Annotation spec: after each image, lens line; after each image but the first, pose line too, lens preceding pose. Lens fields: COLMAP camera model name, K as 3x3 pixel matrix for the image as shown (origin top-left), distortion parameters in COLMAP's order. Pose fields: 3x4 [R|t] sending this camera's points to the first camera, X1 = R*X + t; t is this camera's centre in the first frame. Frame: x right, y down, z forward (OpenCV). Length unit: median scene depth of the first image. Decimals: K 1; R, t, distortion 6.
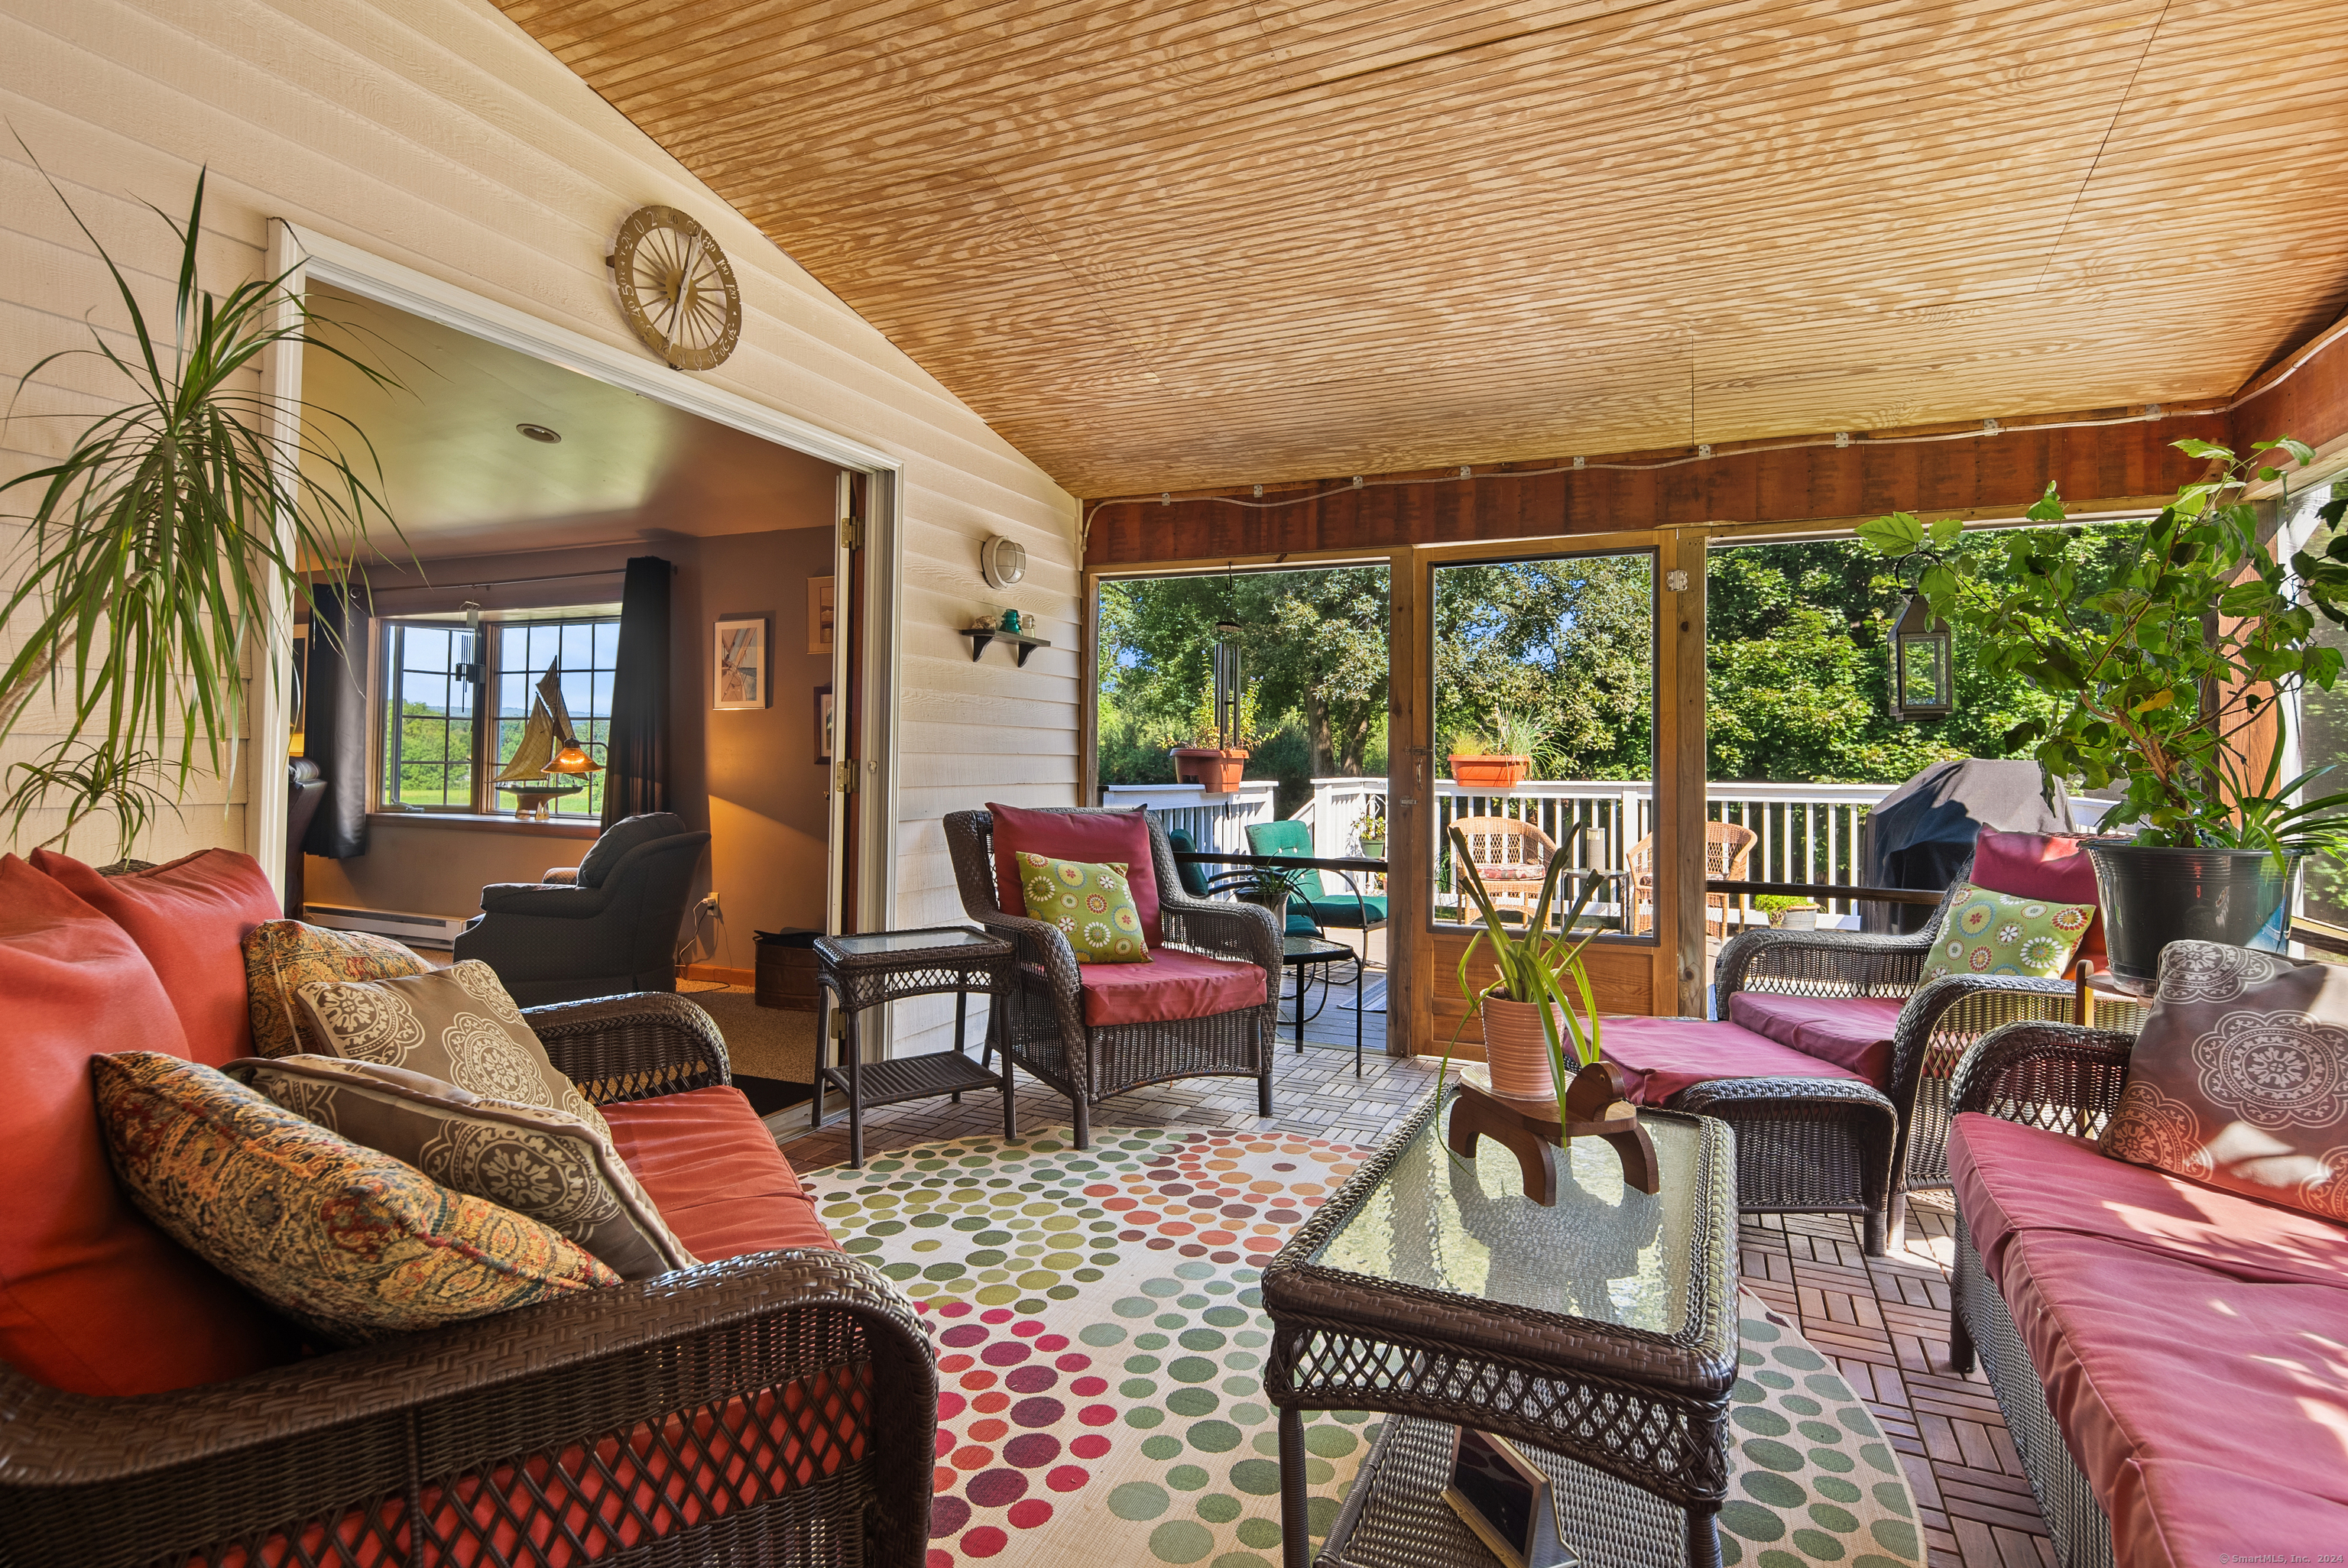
lens RADIAL K [[1146.3, 0, 1192.0], [0, 1146.3, 730.6], [0, 0, 1]] dist [0.007572, -0.005766]
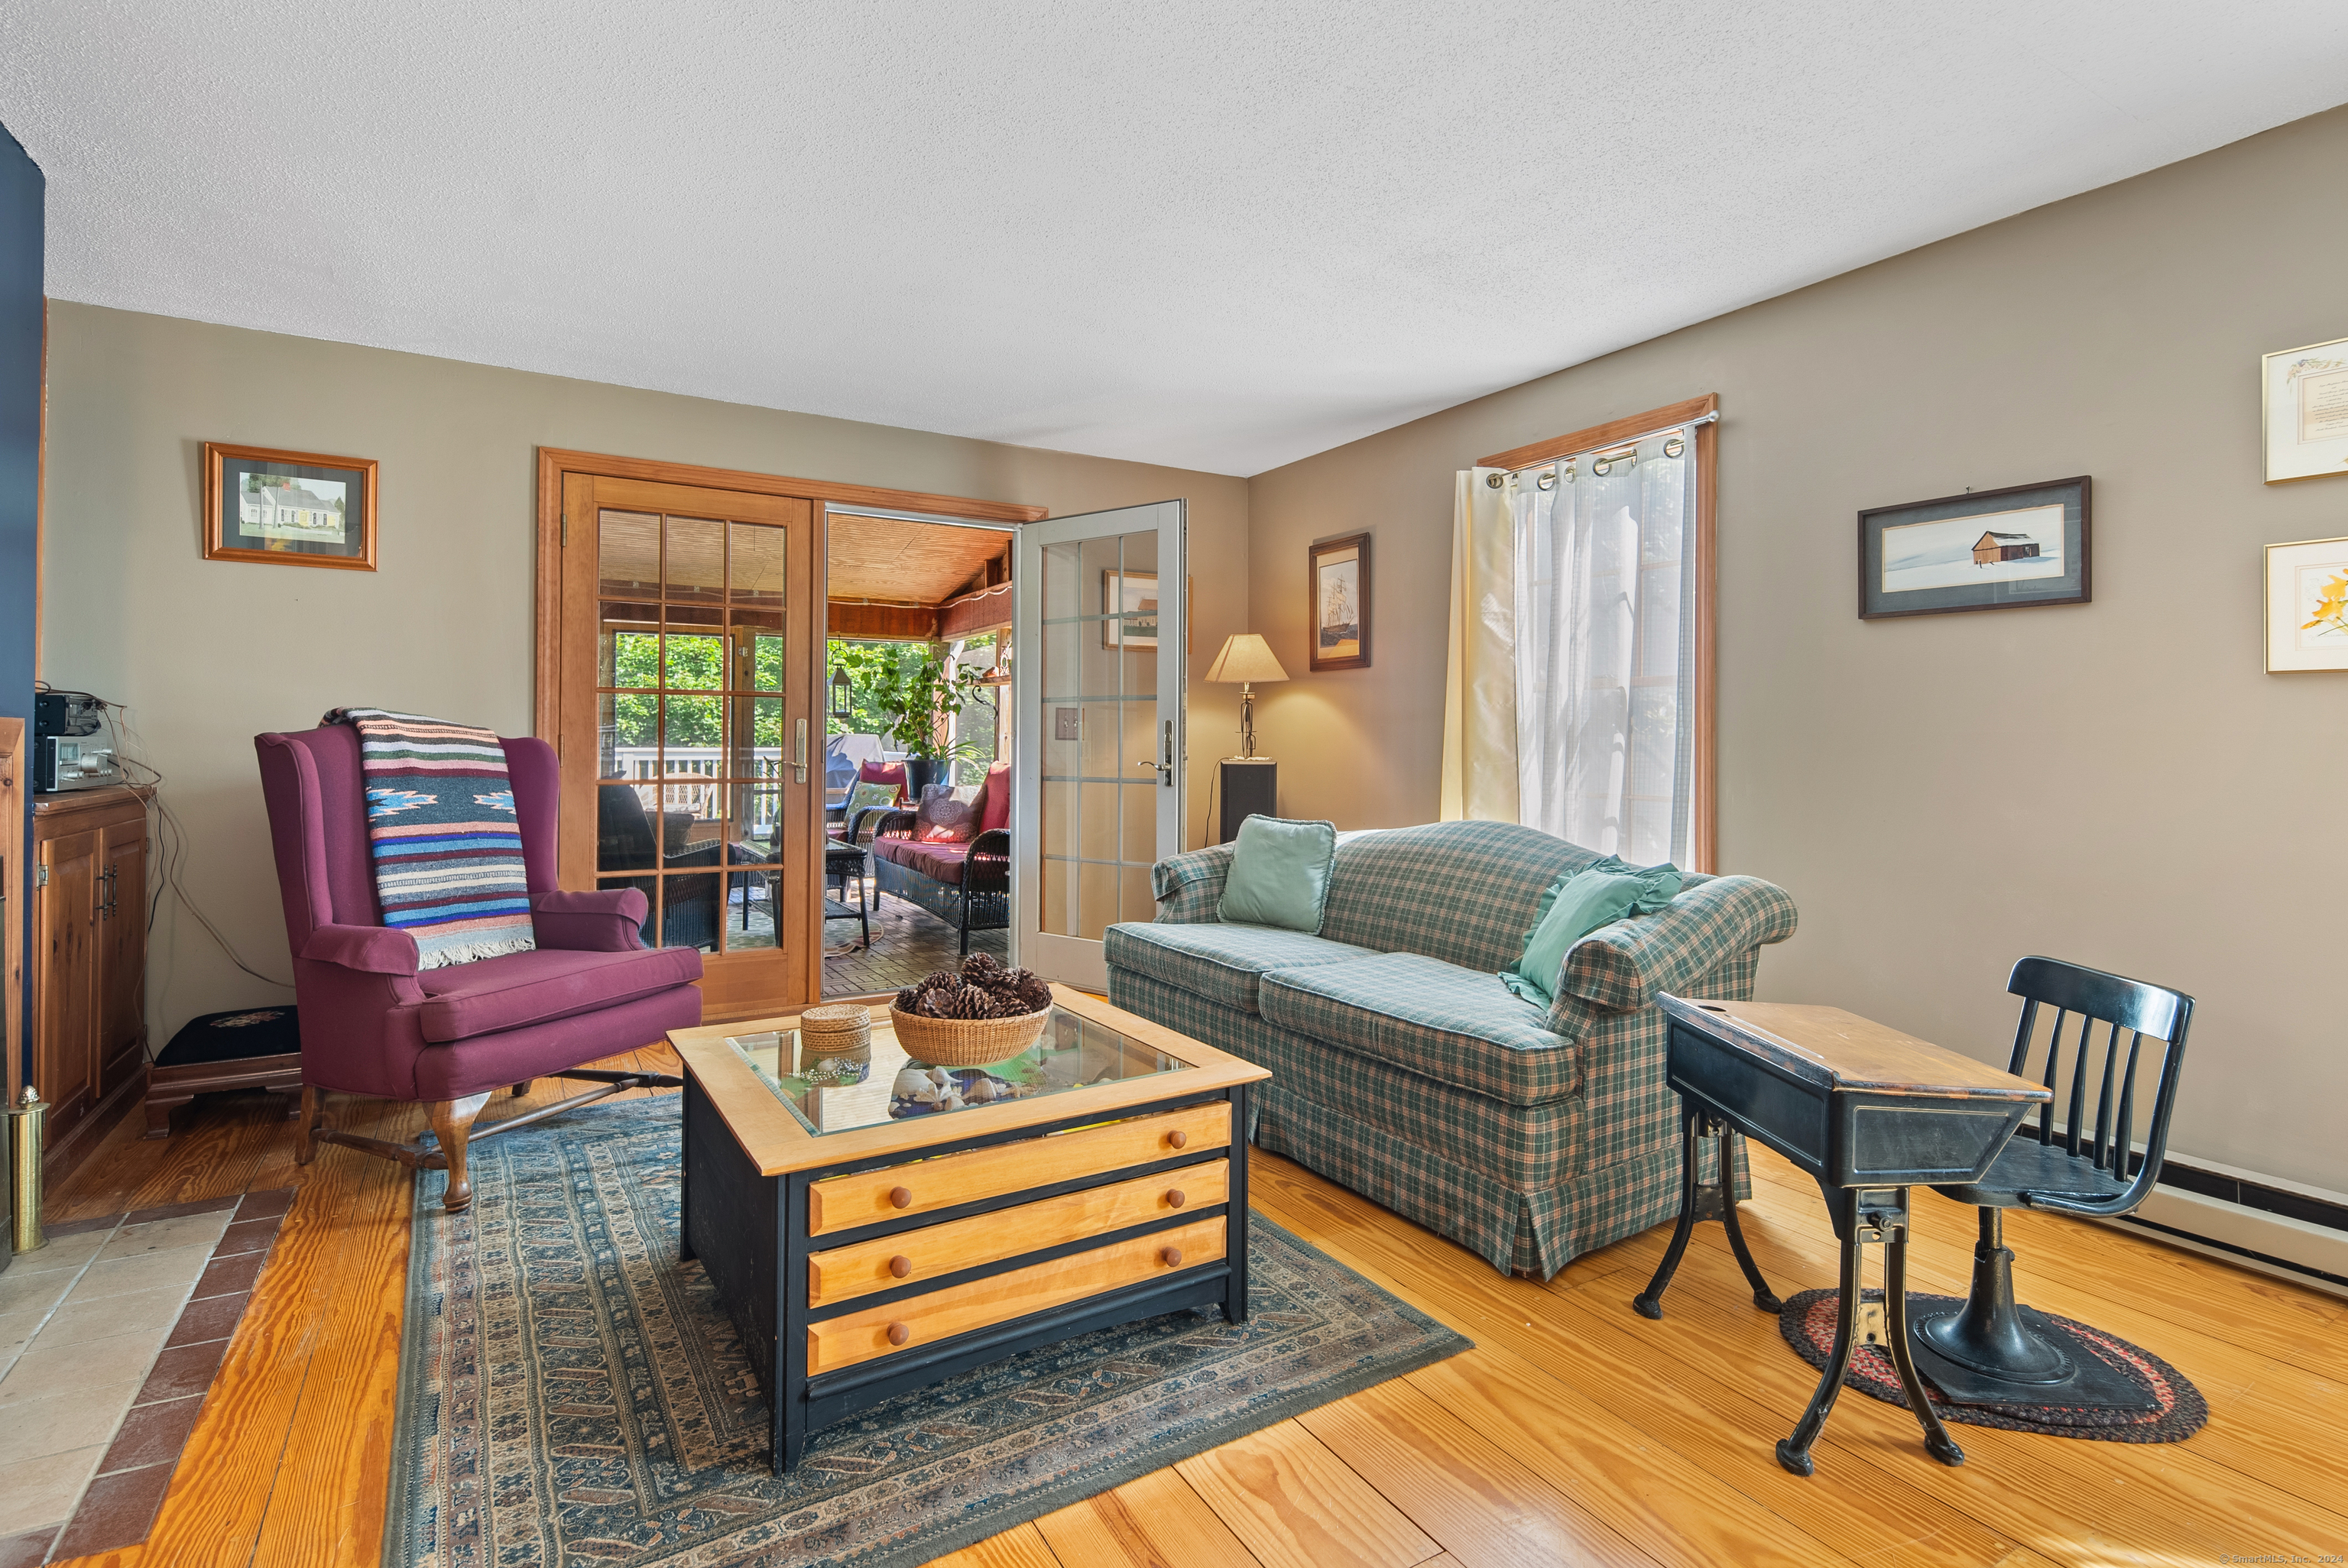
lens RADIAL K [[1147.5, 0, 1191.5], [0, 1147.5, 730.6], [0, 0, 1]] dist [0.008676, -0.006681]
pose [[0.573207, 0.000680, 0.819411, -0.964915], [-0.022295, 0.999642, 0.014767, -0.036868], [-0.819107, -0.026734, 0.573017, -1.040750]]
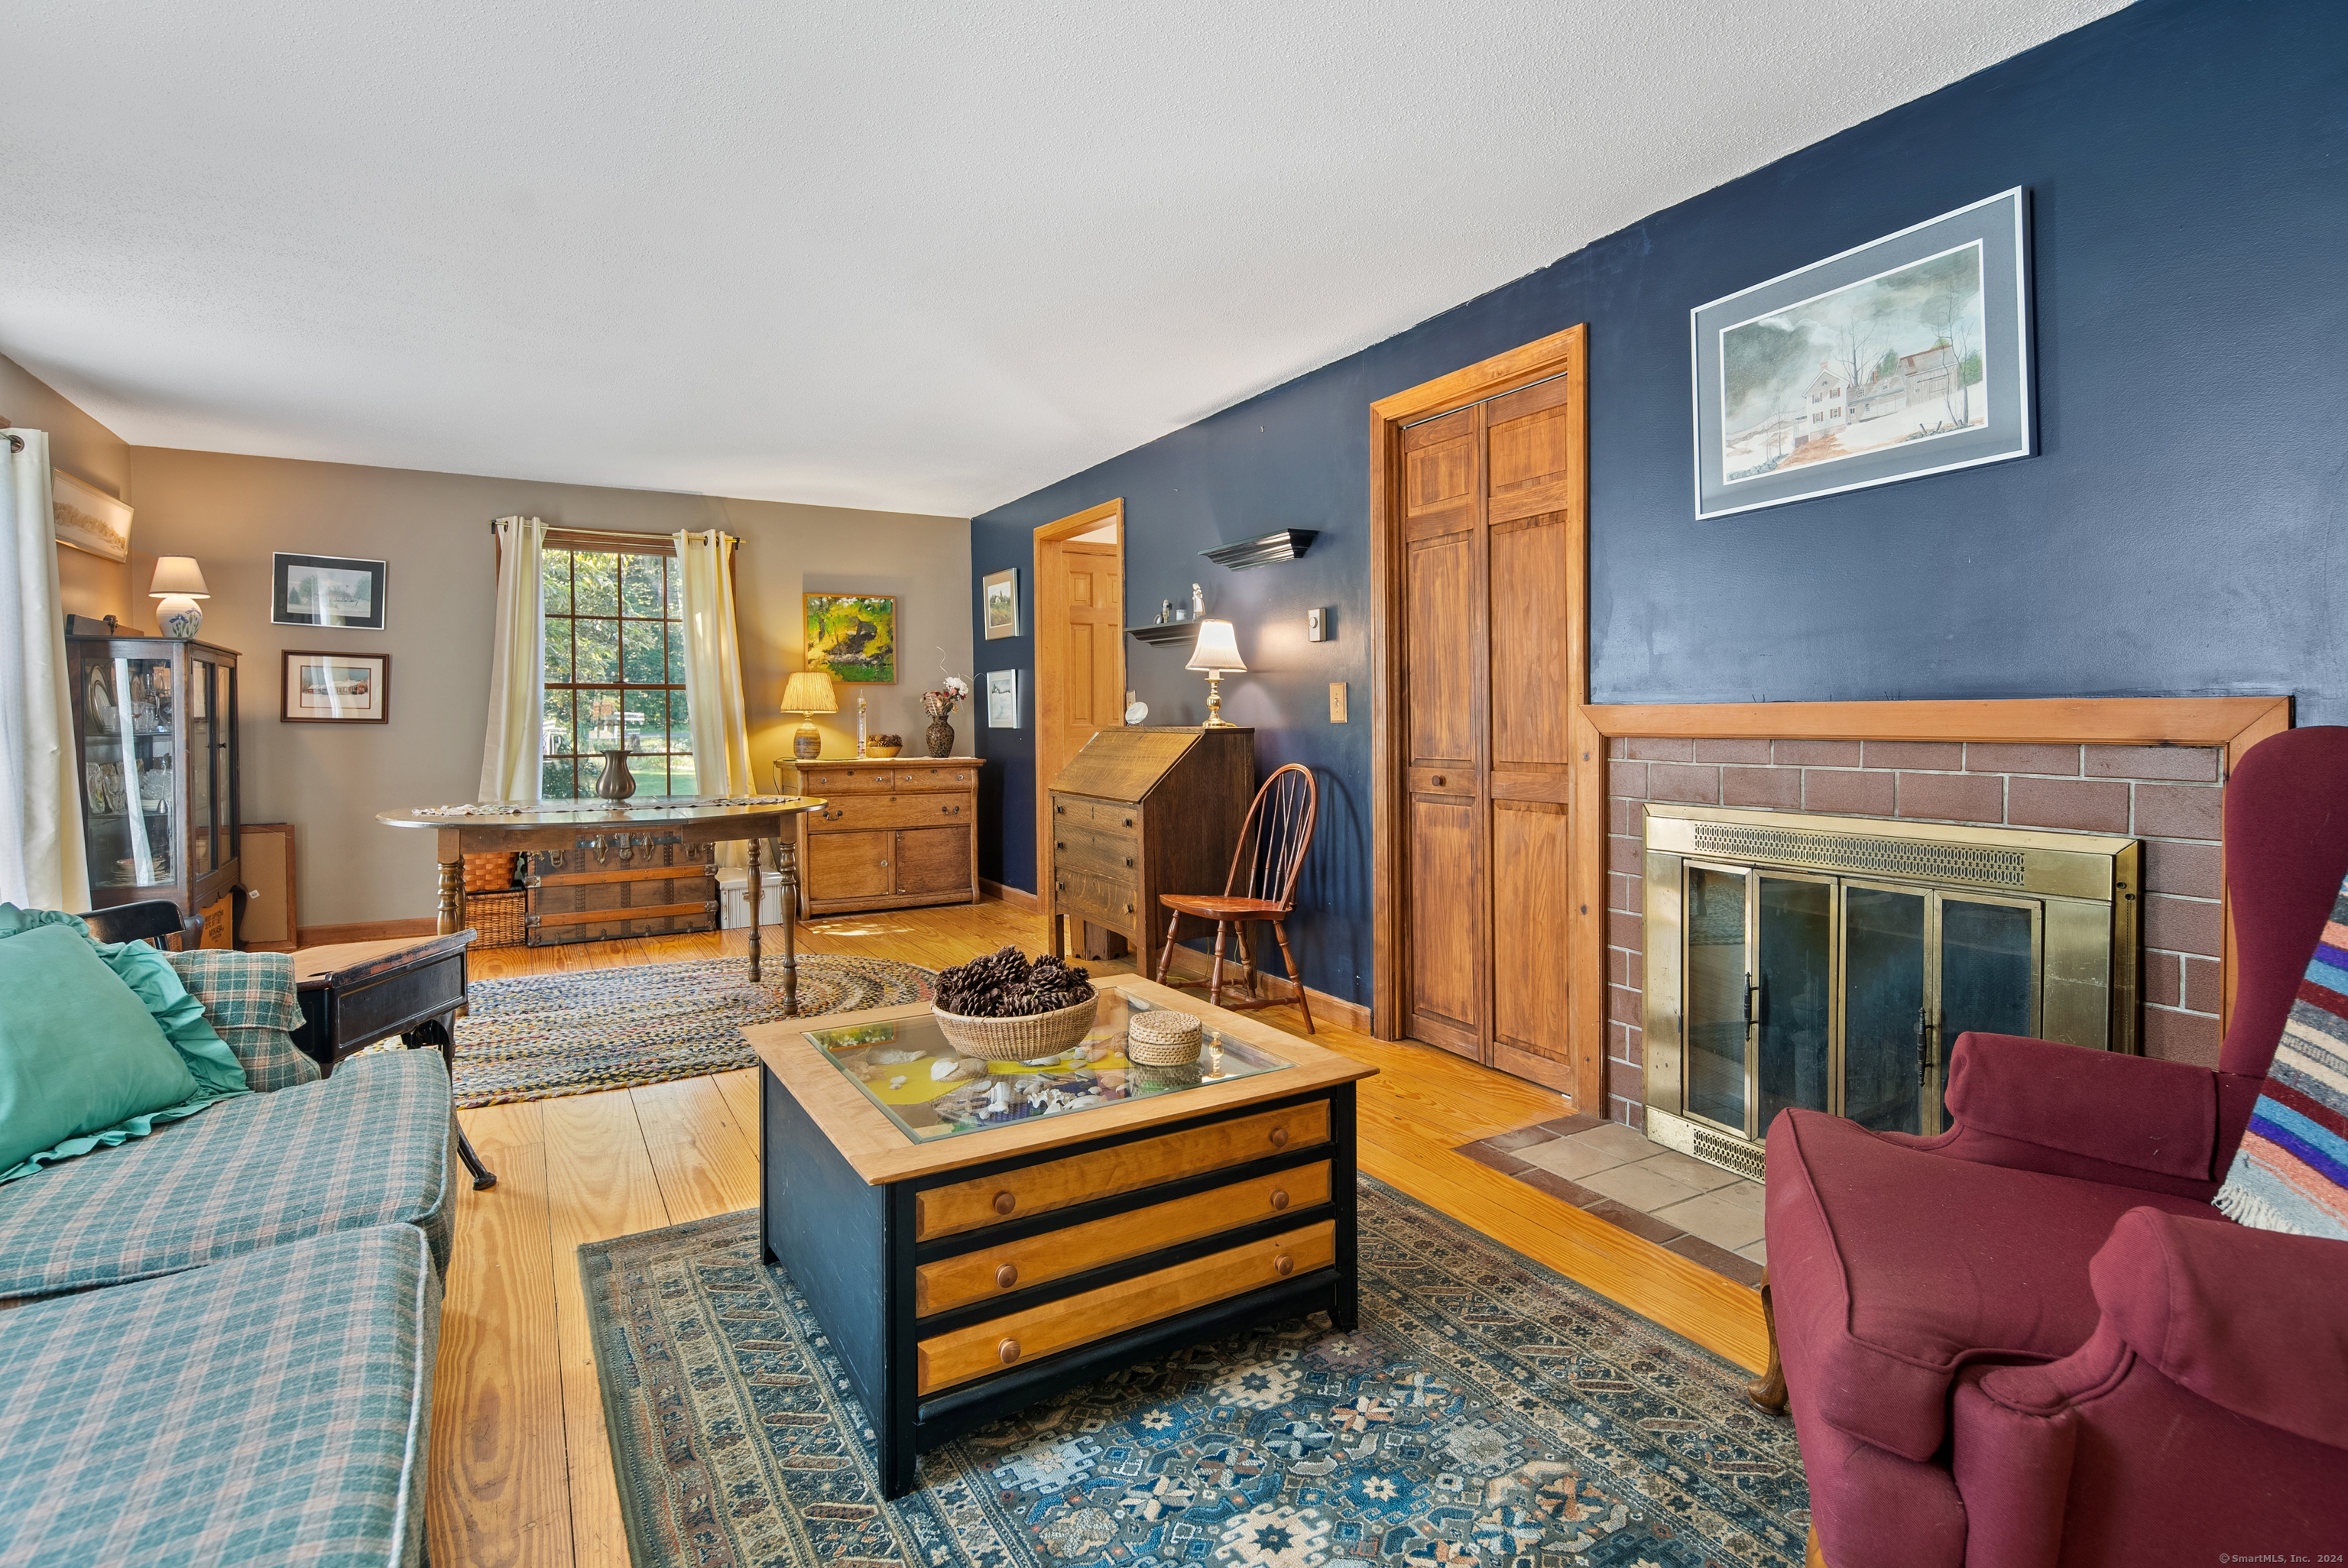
lens RADIAL K [[1147.5, 0, 1191.5], [0, 1147.5, 730.6], [0, 0, 1]] dist [0.008676, -0.006681]
pose [[-0.583491, 0.003090, -0.812114, -0.074813], [0.020904, 0.999719, -0.011216, -0.006953], [0.811851, -0.023521, -0.583391, -0.148440]]
